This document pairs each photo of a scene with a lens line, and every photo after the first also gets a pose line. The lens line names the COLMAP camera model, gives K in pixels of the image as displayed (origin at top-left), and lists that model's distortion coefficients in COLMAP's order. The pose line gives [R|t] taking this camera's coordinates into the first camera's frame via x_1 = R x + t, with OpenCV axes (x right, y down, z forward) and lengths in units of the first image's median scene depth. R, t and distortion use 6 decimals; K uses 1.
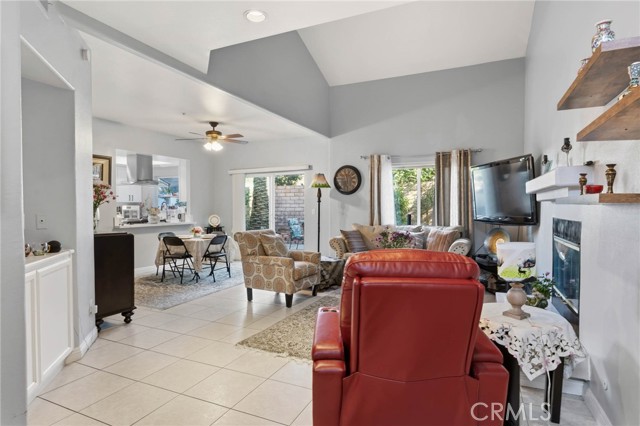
lens RADIAL K [[349.7, 0, 320.5], [0, 349.7, 212.9], [0, 0, 1]] dist [-0.006323, -0.000254]
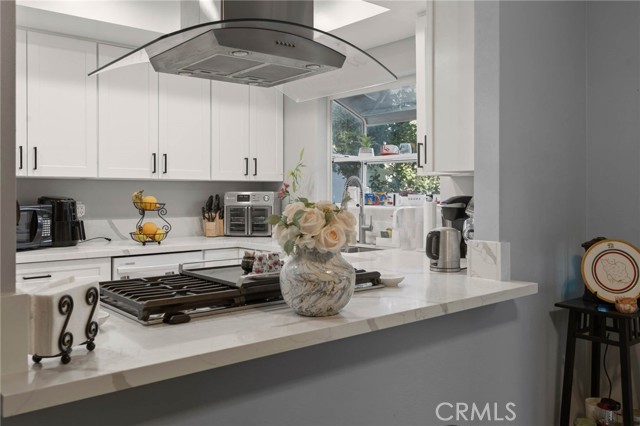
lens RADIAL K [[556.7, 0, 319.9], [0, 556.7, 210.8], [0, 0, 1]] dist [0.000118, 0.000003]
pose [[0.903263, 0.016221, -0.428781, -0.281555], [-0.010773, 0.999828, 0.015130, -0.012548], [0.428953, -0.009047, 0.903282, 0.592584]]
